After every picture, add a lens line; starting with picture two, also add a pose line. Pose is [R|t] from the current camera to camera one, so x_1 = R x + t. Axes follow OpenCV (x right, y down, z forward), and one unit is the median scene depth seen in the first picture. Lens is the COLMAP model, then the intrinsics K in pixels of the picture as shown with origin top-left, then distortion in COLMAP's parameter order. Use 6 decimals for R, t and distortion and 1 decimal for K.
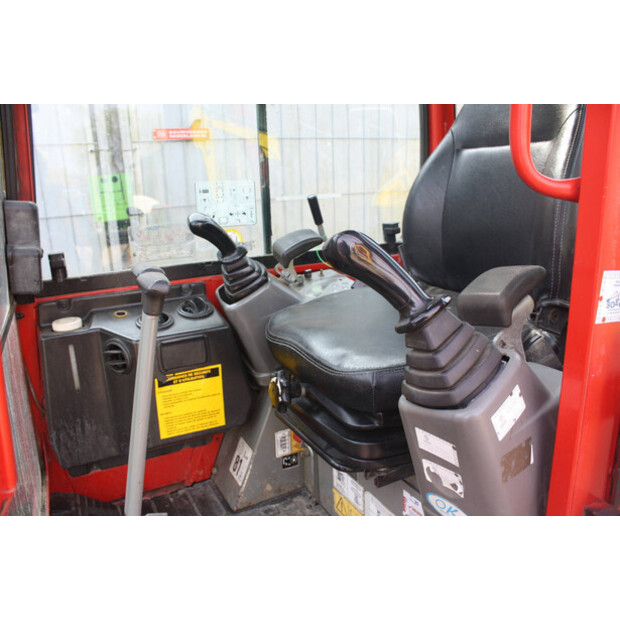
lens RADIAL K [[519.4, 0, 306.7], [0, 519.4, 312.8], [0, 0, 1]] dist [-0.146209, 0.107948]
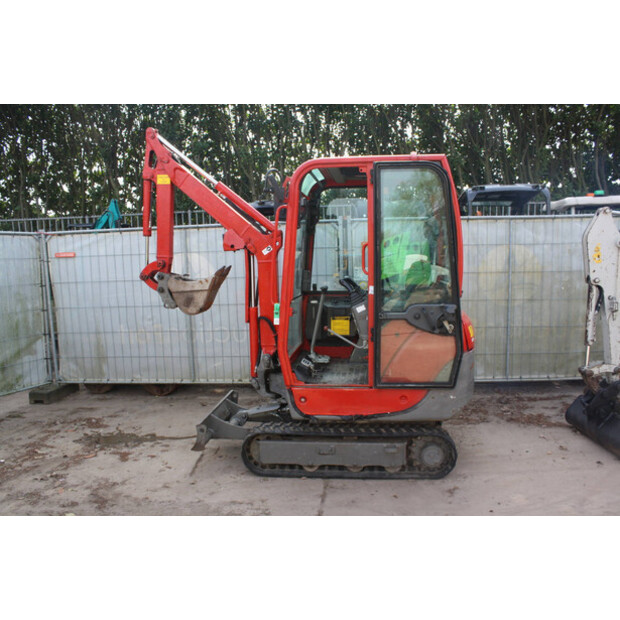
lens RADIAL K [[519.4, 0, 308.2], [0, 519.4, 322.7], [0, 0, 1]] dist [-0.146209, 0.107948]
pose [[0.823105, 0.096665, -0.559602, 1.663596], [-0.155784, 0.986039, -0.058812, 0.404298], [0.546104, 0.135585, 0.826672, -2.206772]]
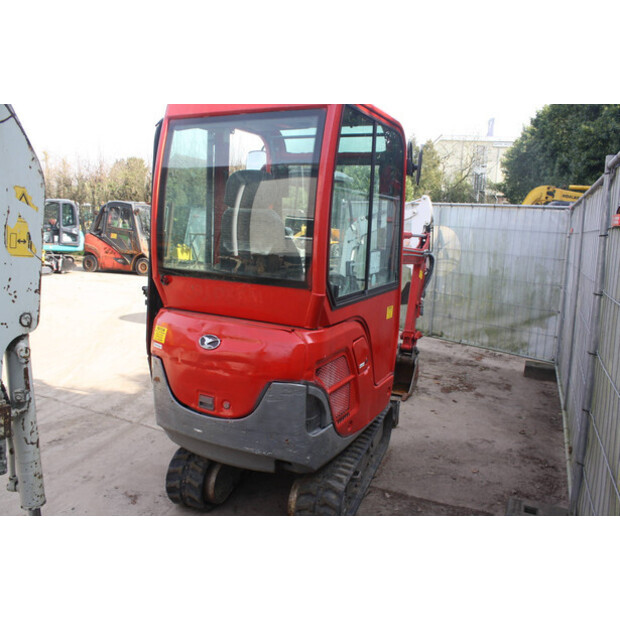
lens RADIAL K [[519.4, 0, 308.7], [0, 519.4, 309.0], [0, 0, 1]] dist [-0.146209, 0.107948]
pose [[-0.808435, 0.106854, -0.578805, 1.448722], [-0.156400, 0.909031, 0.386265, -0.932111], [0.567426, 0.402795, -0.718181, 2.765059]]
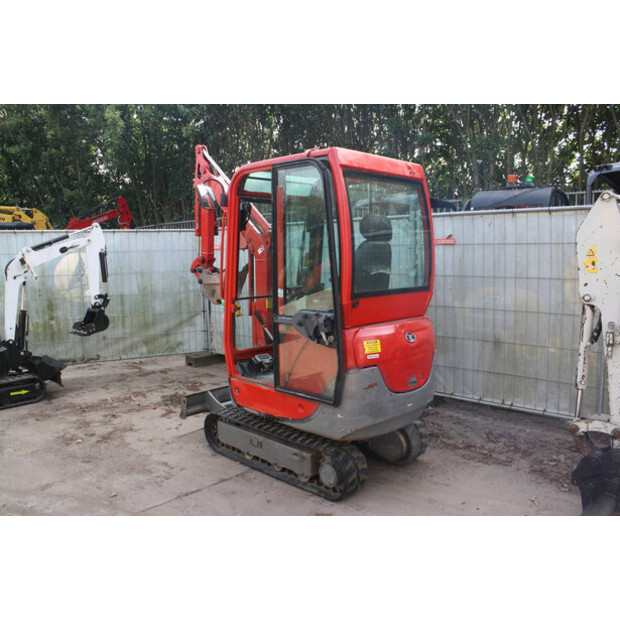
lens RADIAL K [[519.4, 0, 305.9], [0, 519.4, 320.4], [0, 0, 1]] dist [-0.146209, 0.107948]
pose [[0.306530, 0.166772, -0.937137, 3.147693], [-0.239050, 0.966466, 0.093799, -0.179552], [0.921354, 0.195271, 0.336118, -0.384768]]
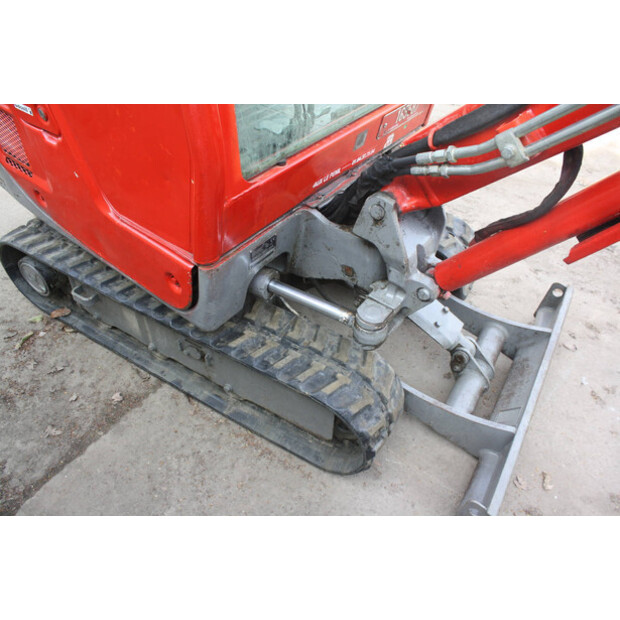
lens RADIAL K [[519.4, 0, 308.1], [0, 519.4, 308.7], [0, 0, 1]] dist [-0.146209, 0.107948]
pose [[-0.395927, -0.609823, 0.686555, -1.414961], [0.232927, 0.656506, 0.717457, -0.132647], [-0.888249, 0.443978, -0.117884, 1.028457]]
